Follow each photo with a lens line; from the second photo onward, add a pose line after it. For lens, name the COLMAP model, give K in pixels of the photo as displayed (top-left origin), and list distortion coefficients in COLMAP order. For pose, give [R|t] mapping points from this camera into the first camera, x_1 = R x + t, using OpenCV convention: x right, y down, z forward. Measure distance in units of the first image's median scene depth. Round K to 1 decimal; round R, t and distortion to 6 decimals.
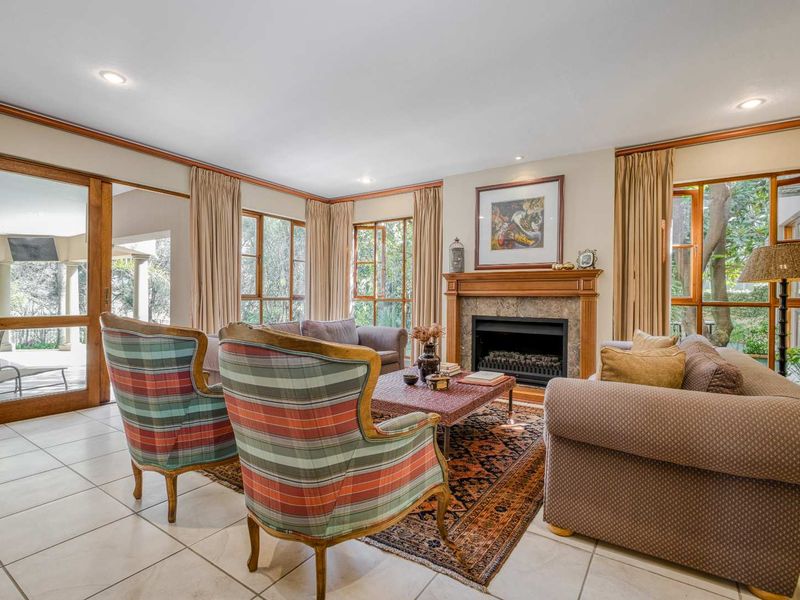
lens RADIAL K [[405.5, 0, 400.2], [0, 405.5, 301.2], [0, 0, 1]] dist [0.005844, -0.001735]
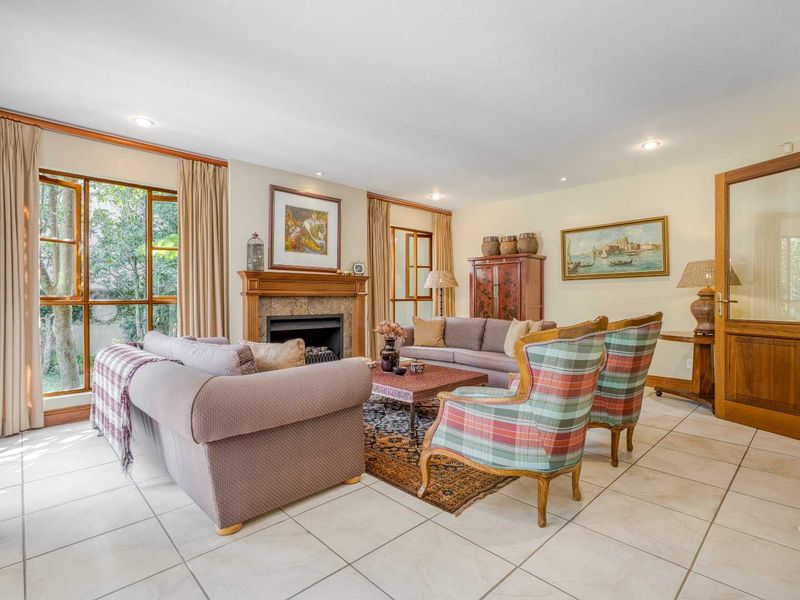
lens RADIAL K [[405.5, 0, 402.0], [0, 405.5, 296.5], [0, 0, 1]] dist [0.005844, -0.001735]
pose [[0.217493, -0.007714, 0.976031, -0.735154], [0.010221, 0.999932, 0.005626, -0.014274], [-0.976008, 0.008753, 0.217558, 0.509424]]
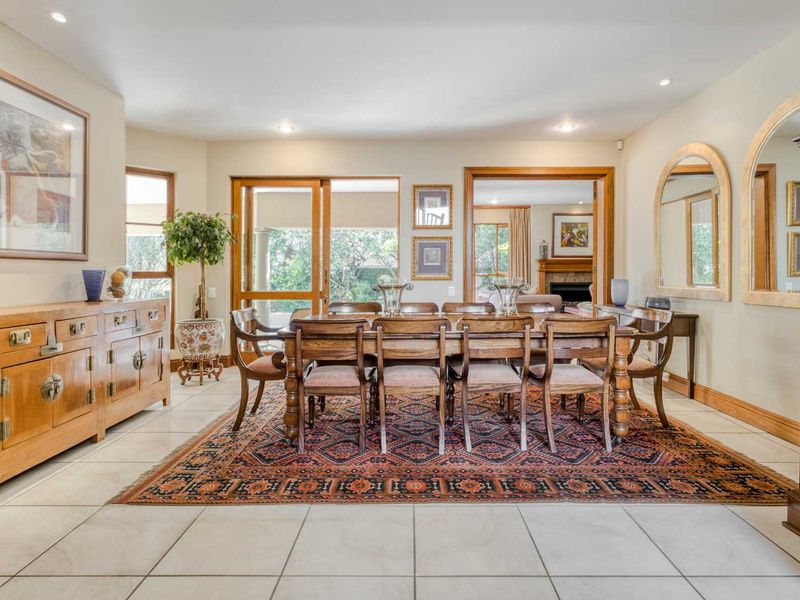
lens RADIAL K [[405.5, 0, 402.2], [0, 405.5, 291.4], [0, 0, 1]] dist [0.005844, -0.001735]
pose [[0.835922, -0.019444, 0.548503, -1.479140], [0.014150, 0.999804, 0.013876, 0.043373], [-0.548665, -0.003838, 0.836033, -0.176527]]
